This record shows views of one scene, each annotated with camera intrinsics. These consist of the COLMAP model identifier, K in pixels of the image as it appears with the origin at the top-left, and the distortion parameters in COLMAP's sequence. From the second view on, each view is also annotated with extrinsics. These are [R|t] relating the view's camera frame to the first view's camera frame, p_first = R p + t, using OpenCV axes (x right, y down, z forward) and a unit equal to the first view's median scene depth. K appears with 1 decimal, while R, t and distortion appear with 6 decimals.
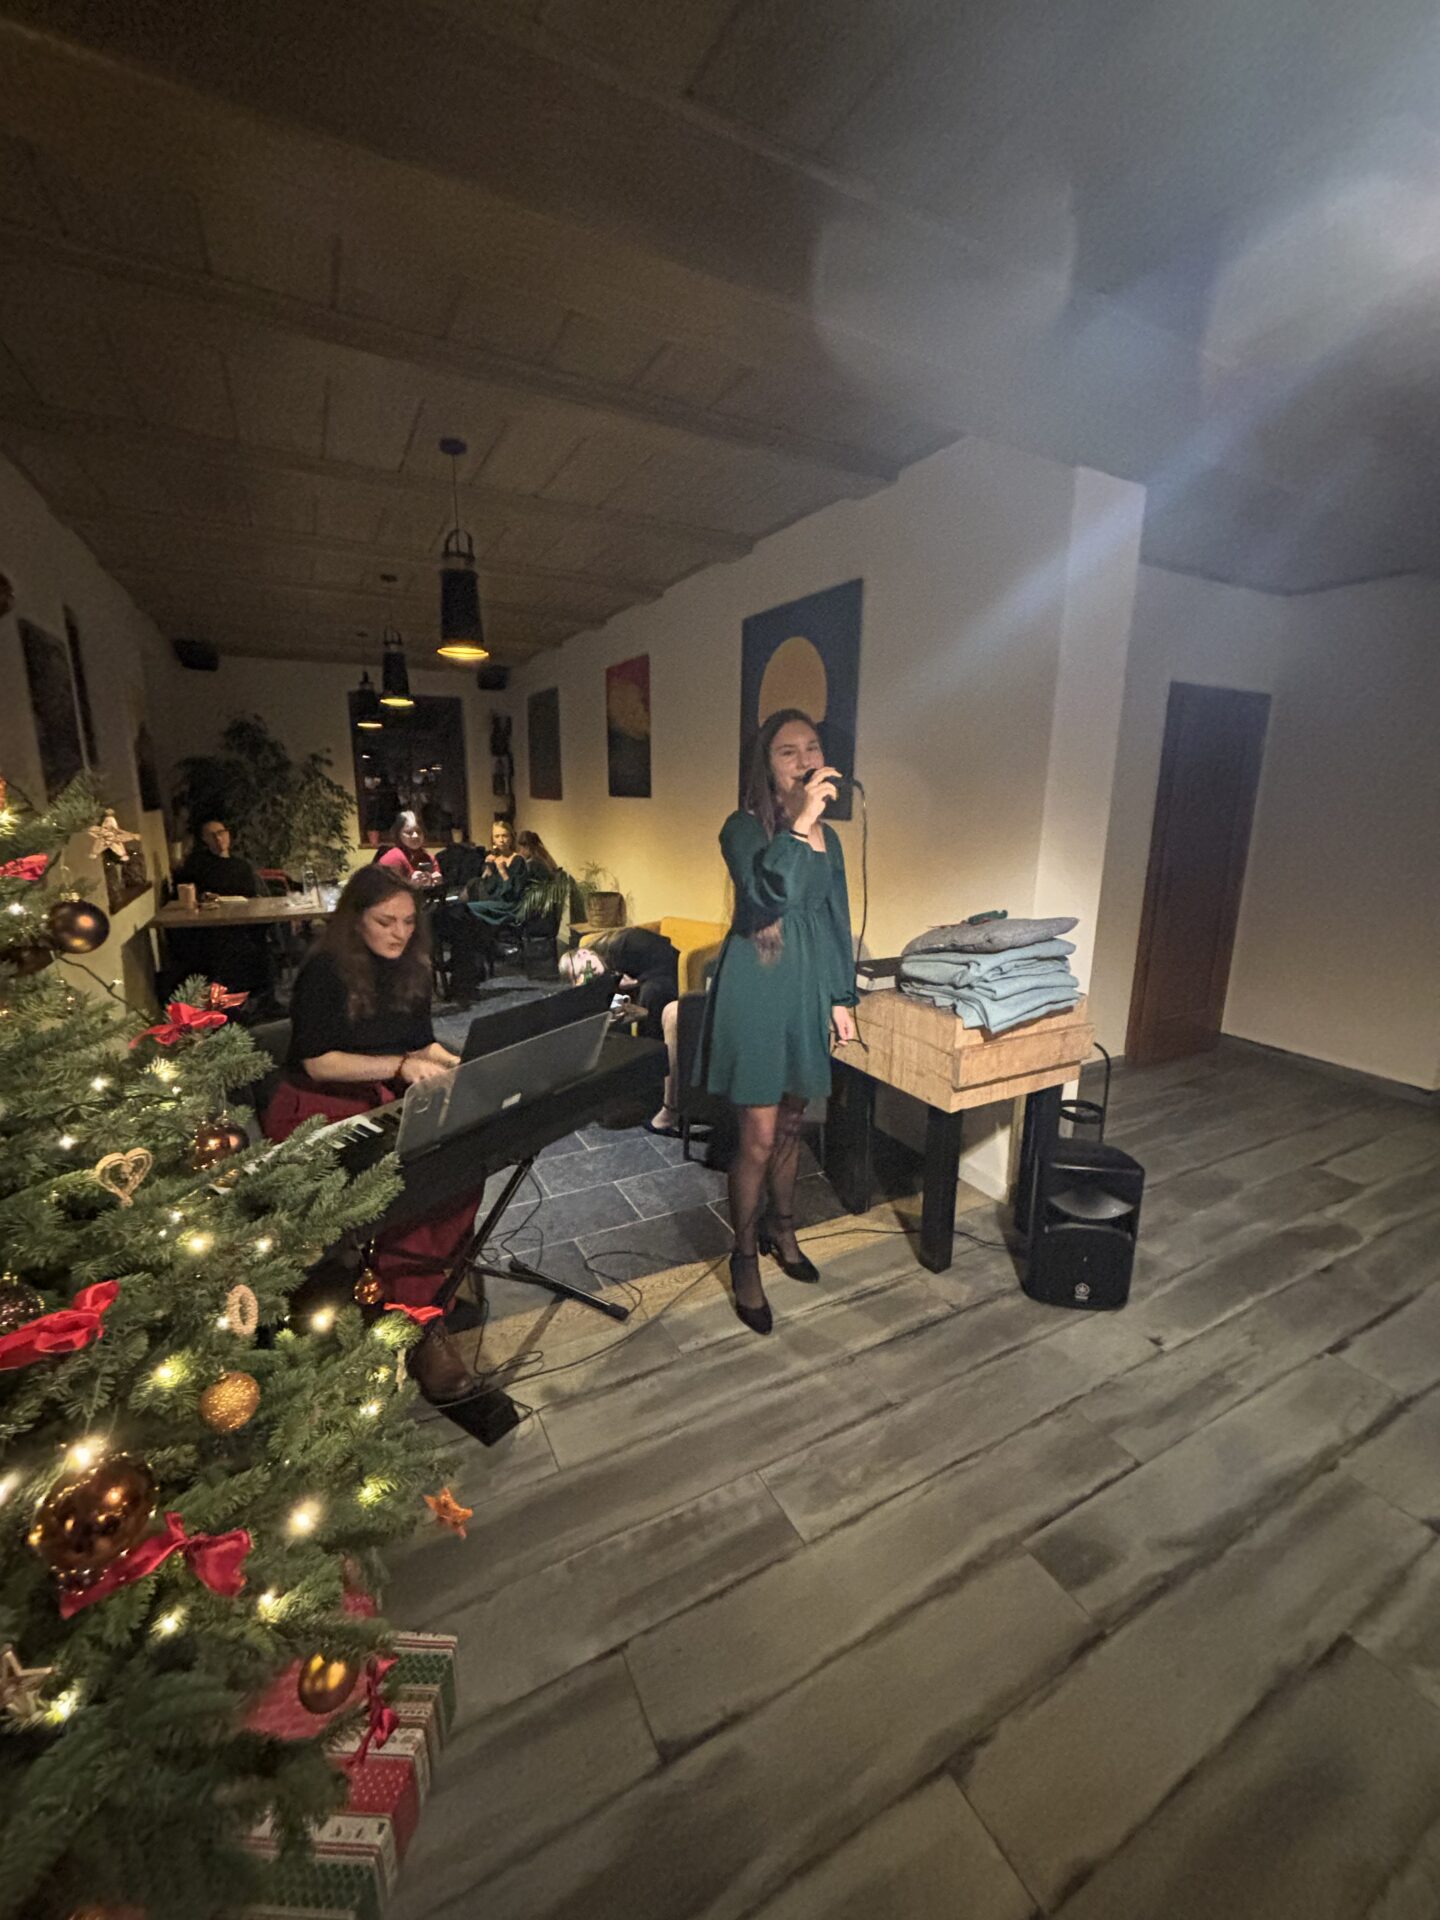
lens RADIAL K [[769.7, 0, 720.3], [0, 769.7, 955.5], [0, 0, 1]] dist [-0.003197, 0.001225]
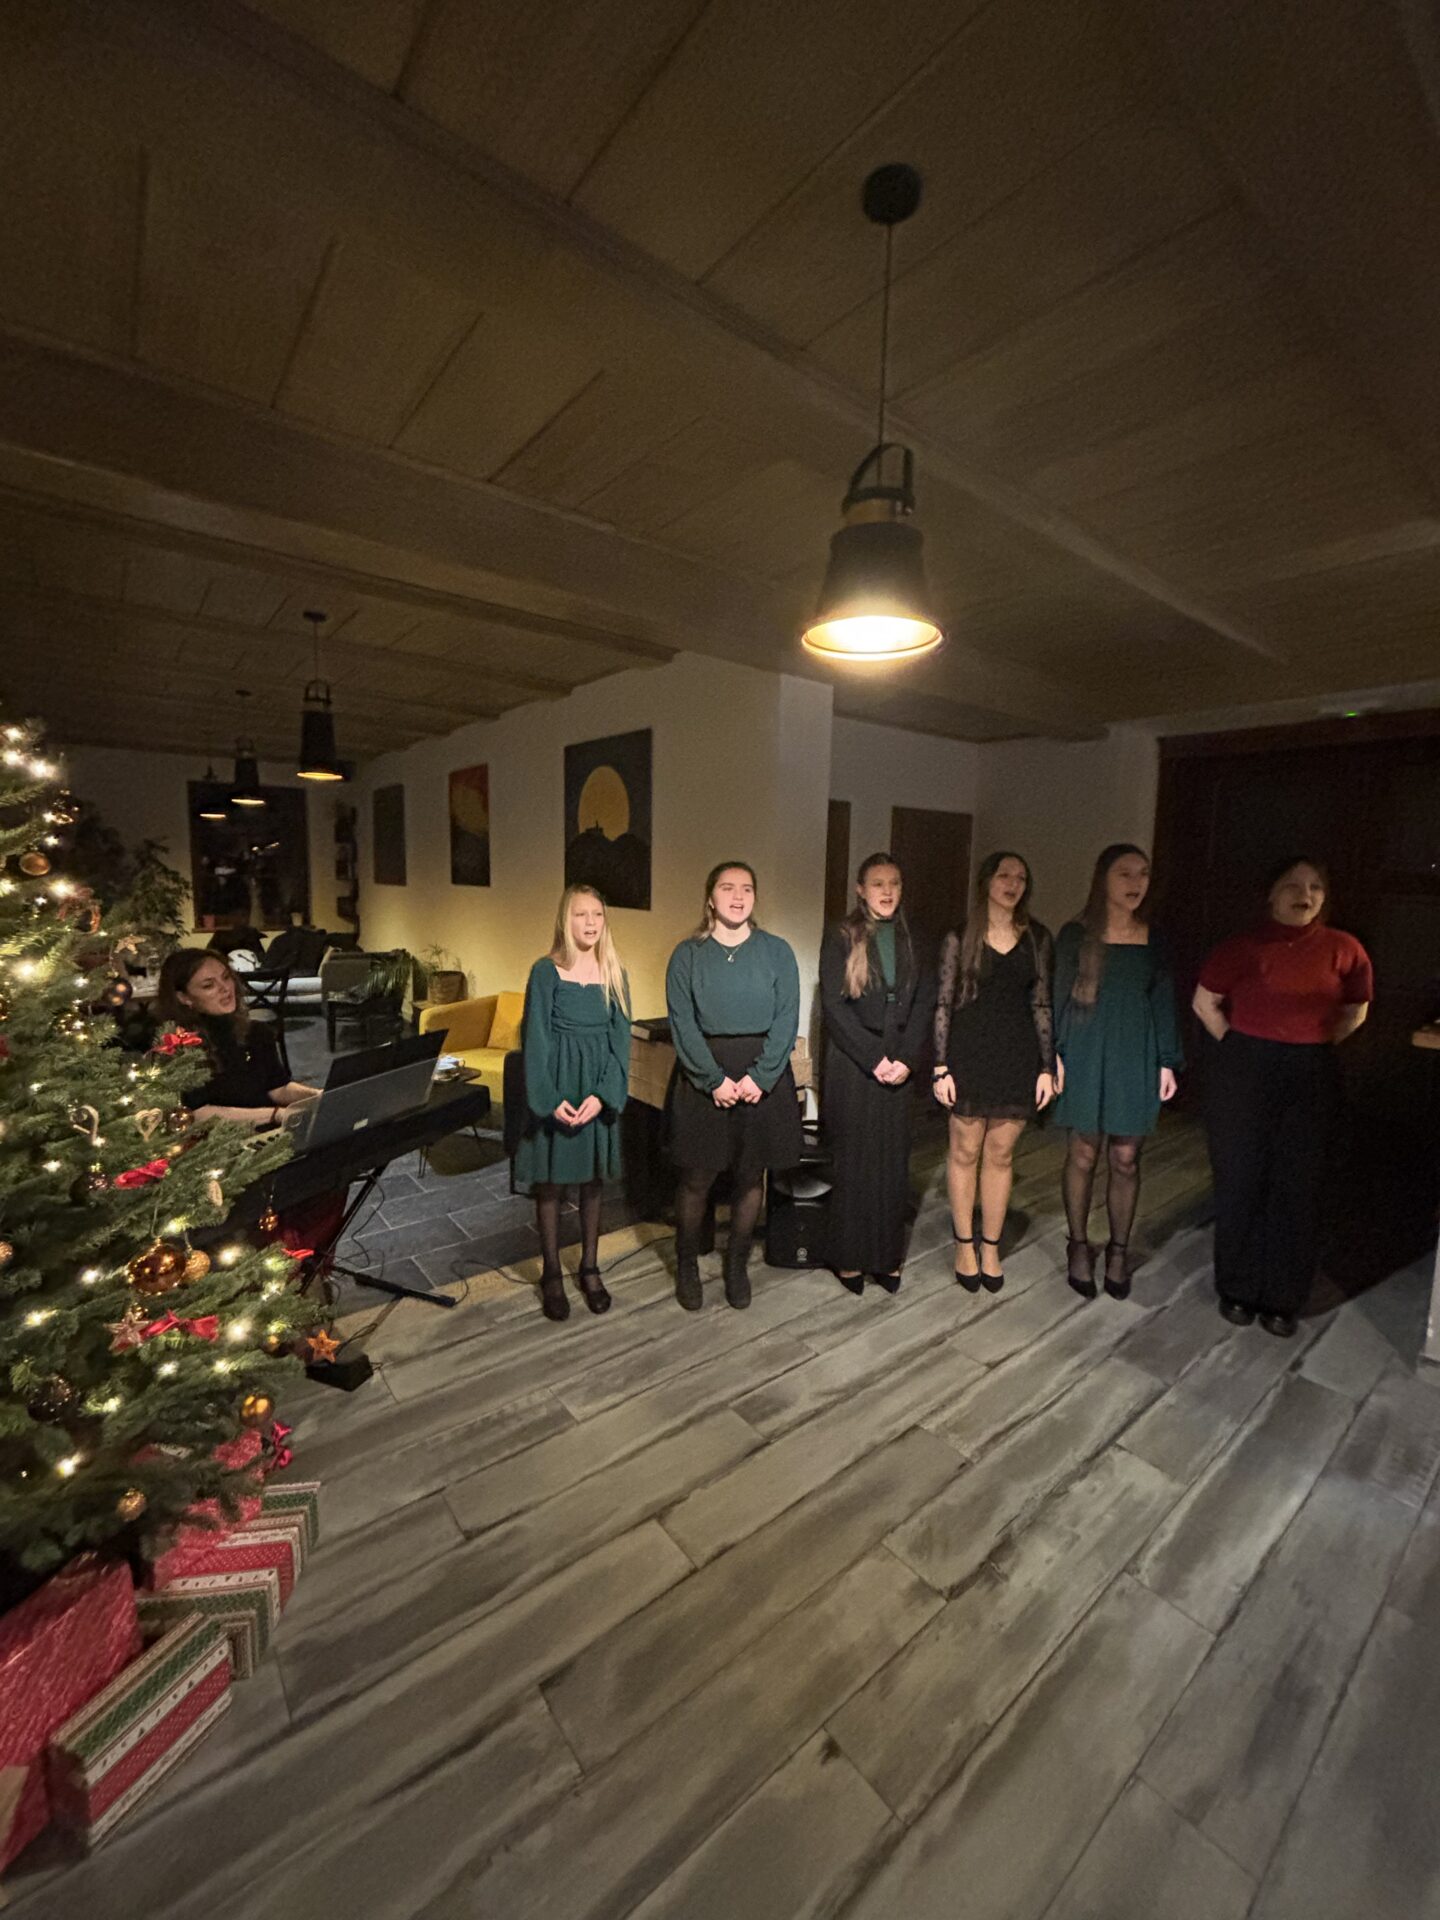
lens RADIAL K [[769.7, 0, 719.4], [0, 769.7, 956.3], [0, 0, 1]] dist [-0.003197, 0.001225]
pose [[0.983222, -0.012386, 0.181992, 0.081411], [0.030484, 0.994819, -0.096985, 0.035395], [-0.179848, 0.100906, 0.978505, -0.362930]]
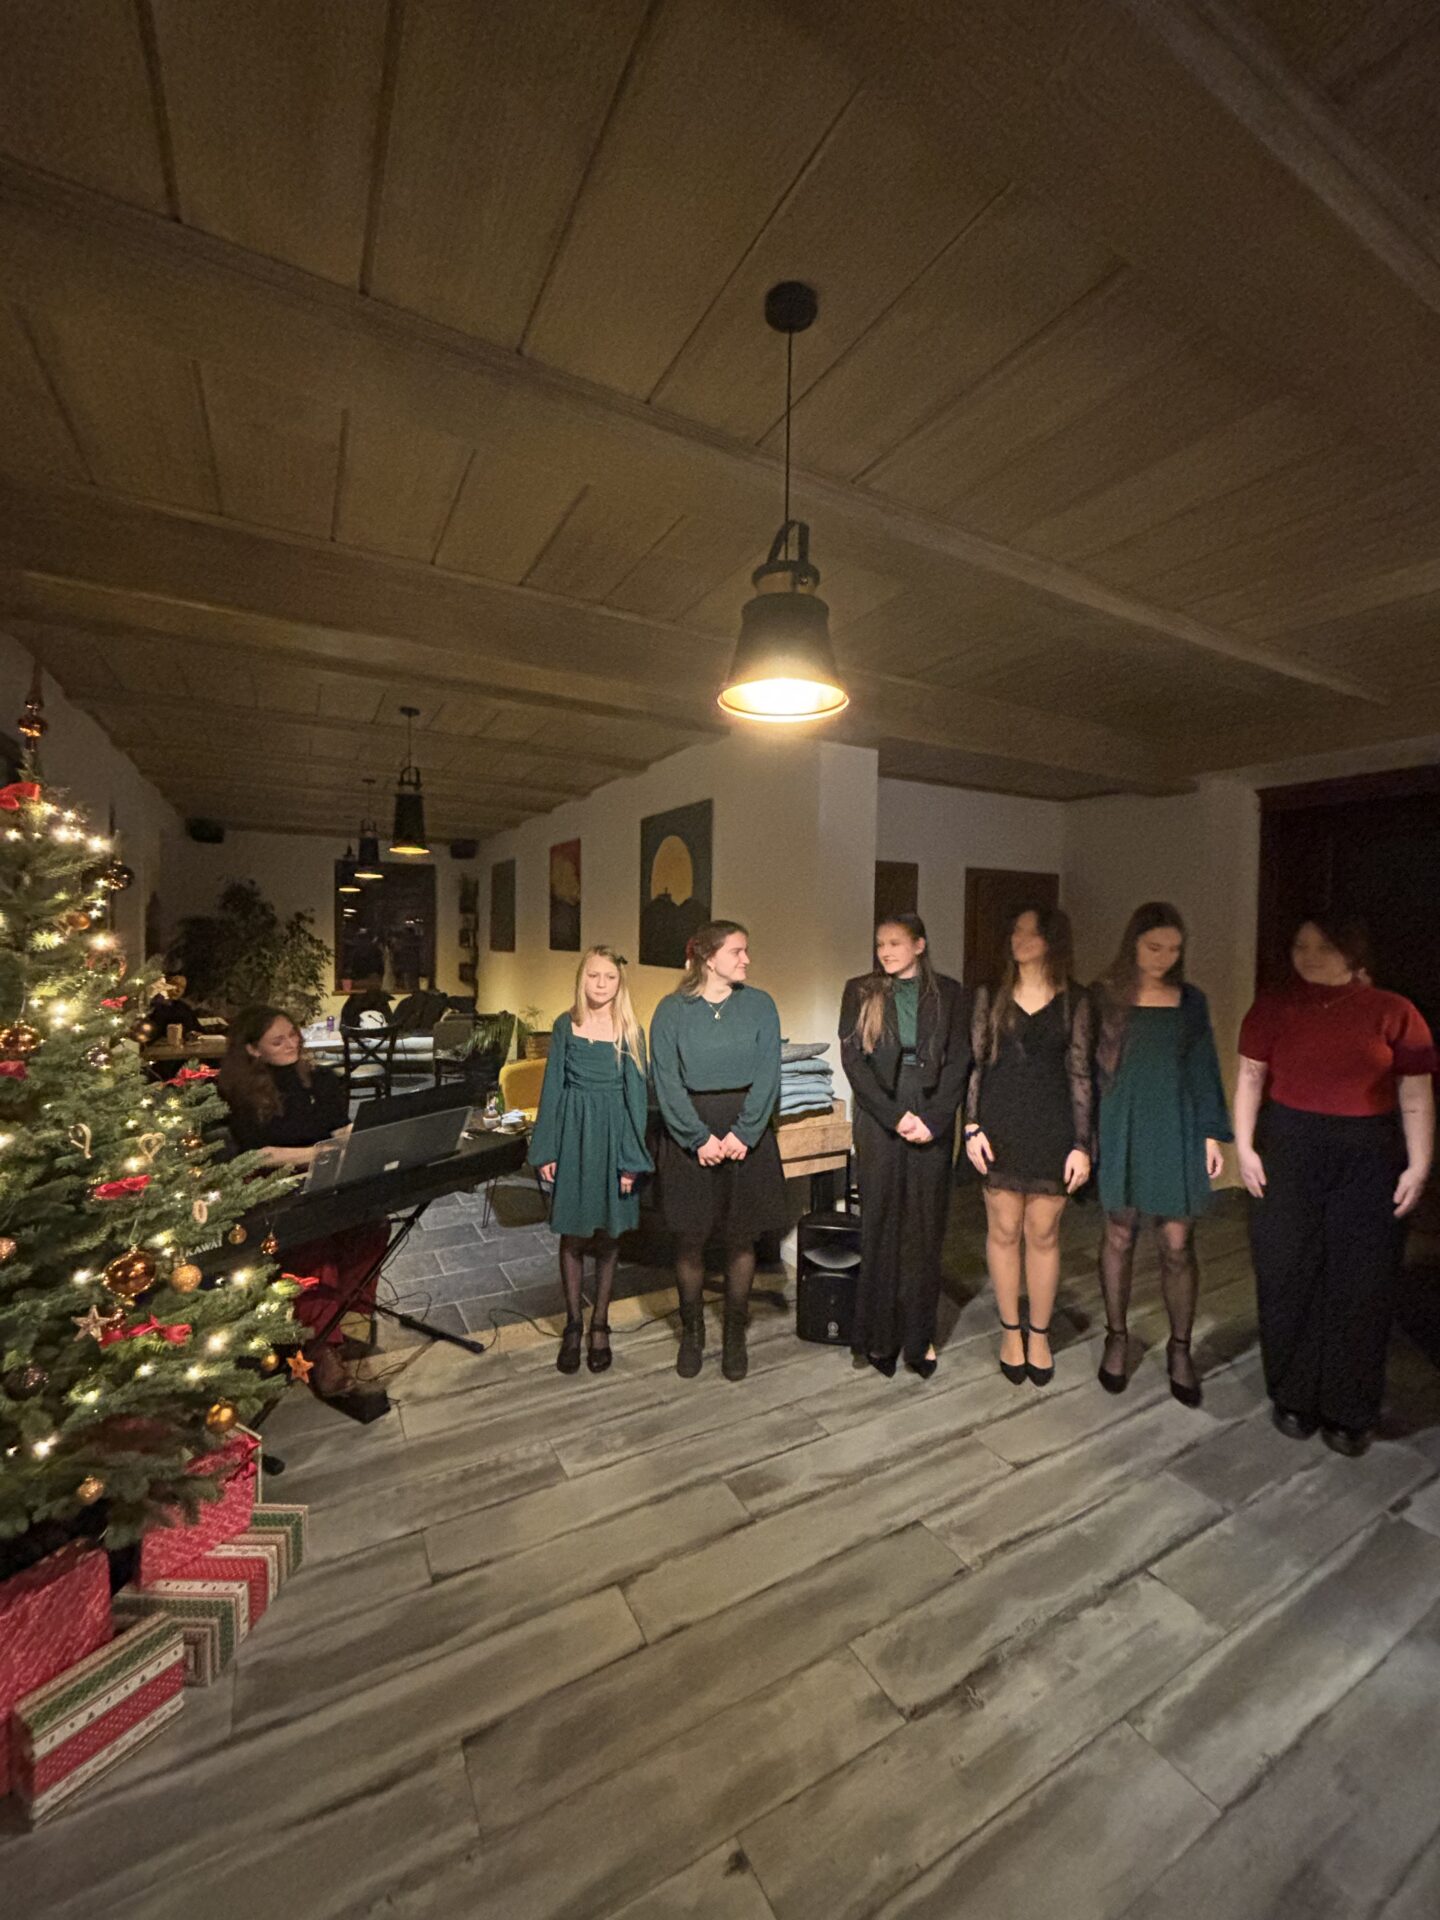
lens RADIAL K [[769.7, 0, 720.3], [0, 769.7, 957.7], [0, 0, 1]] dist [-0.003197, 0.001225]
pose [[0.999829, 0.001857, 0.018399, 0.248332], [0.001607, 0.982452, -0.186510, 0.057621], [-0.018422, 0.186507, 0.982281, -0.398094]]
